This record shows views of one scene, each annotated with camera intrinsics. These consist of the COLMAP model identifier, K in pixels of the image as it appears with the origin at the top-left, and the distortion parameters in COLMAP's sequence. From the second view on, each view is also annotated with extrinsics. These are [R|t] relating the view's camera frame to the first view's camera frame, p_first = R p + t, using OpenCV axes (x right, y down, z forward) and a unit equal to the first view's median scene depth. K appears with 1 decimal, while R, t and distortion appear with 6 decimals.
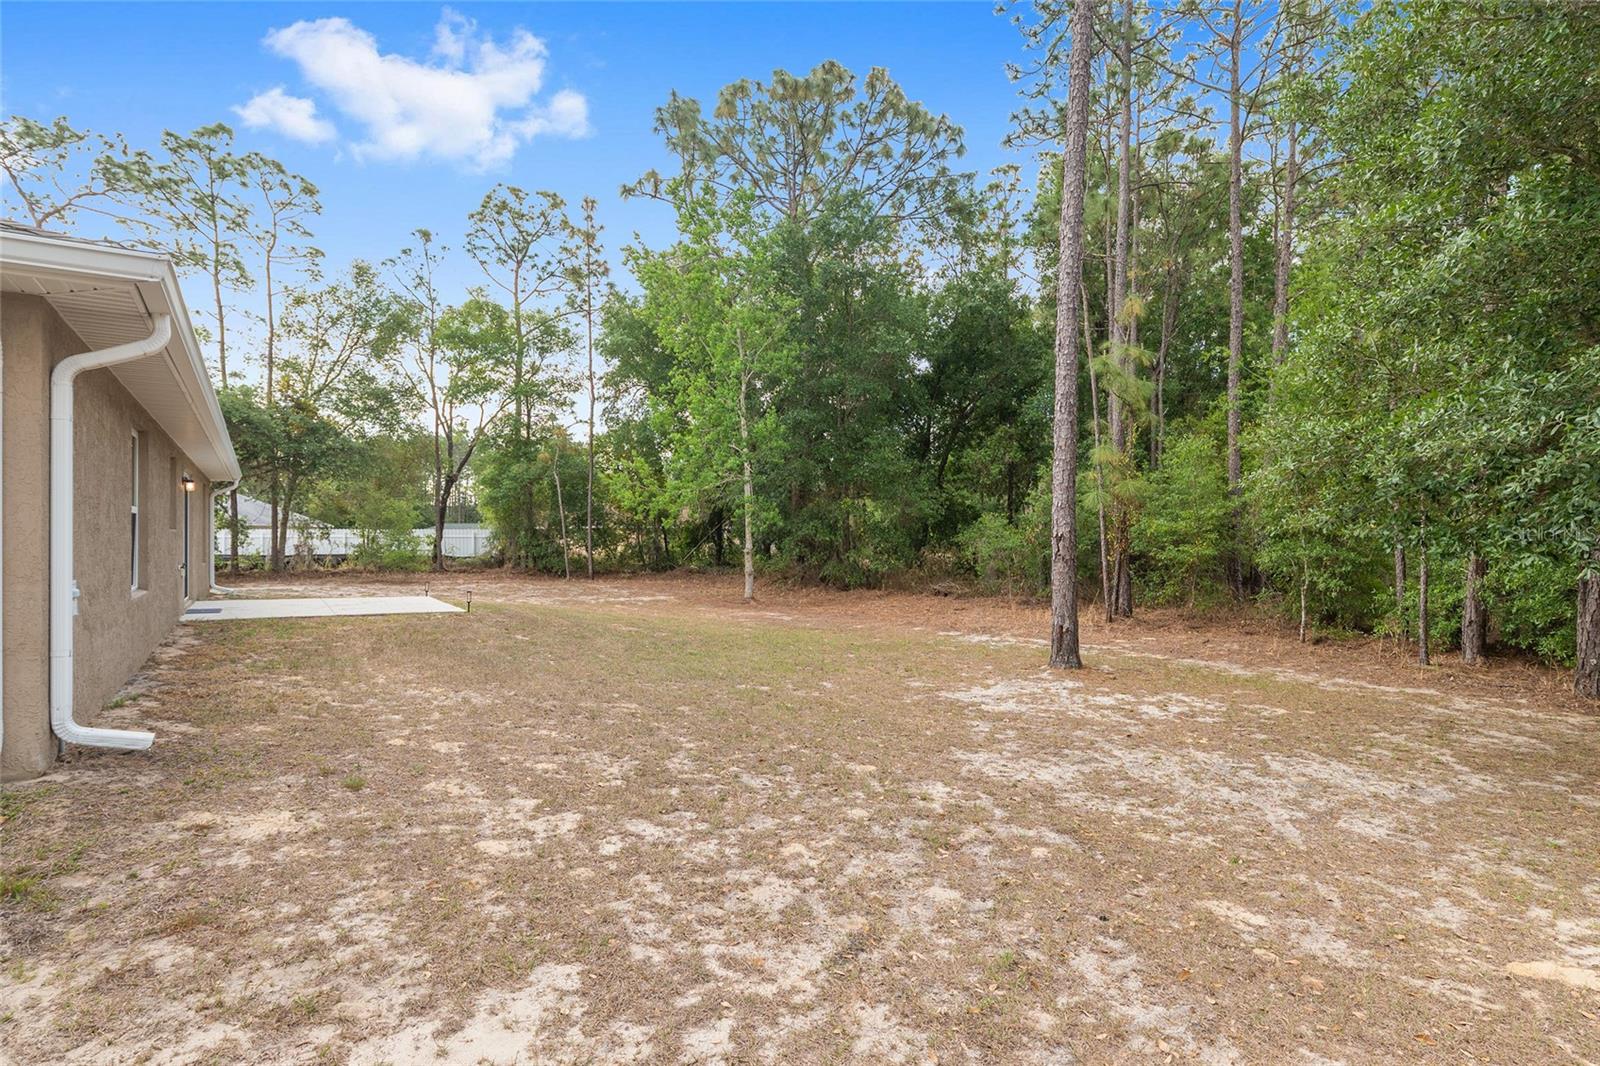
lens RADIAL K [[812.4, 0, 797.4], [0, 812.4, 528.8], [0, 0, 1]] dist [-0.002673, -0.000009]
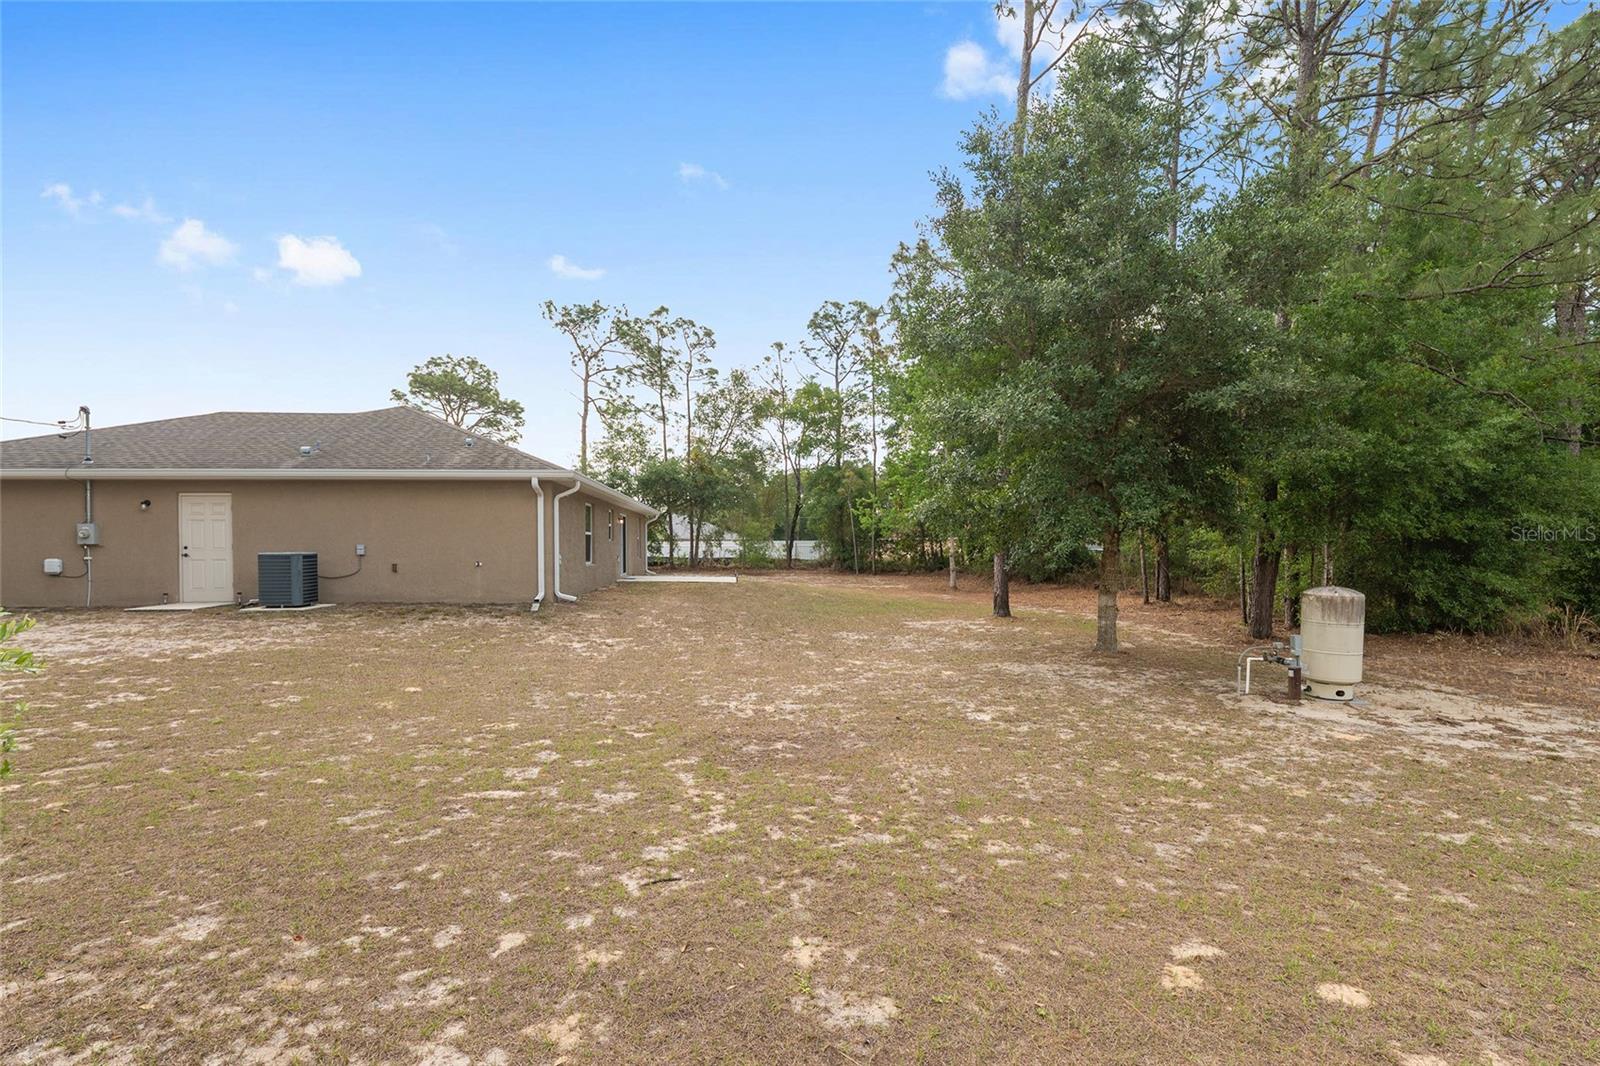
lens RADIAL K [[726.6, 0, 798.4], [0, 726.6, 542.2], [0, 0, 1]] dist [0.000379, 0.000000]
pose [[0.884460, -0.004469, -0.466595, 0.235161], [0.005591, 0.999984, 0.001021, 0.001979], [0.466583, -0.003512, 0.884470, -0.206908]]
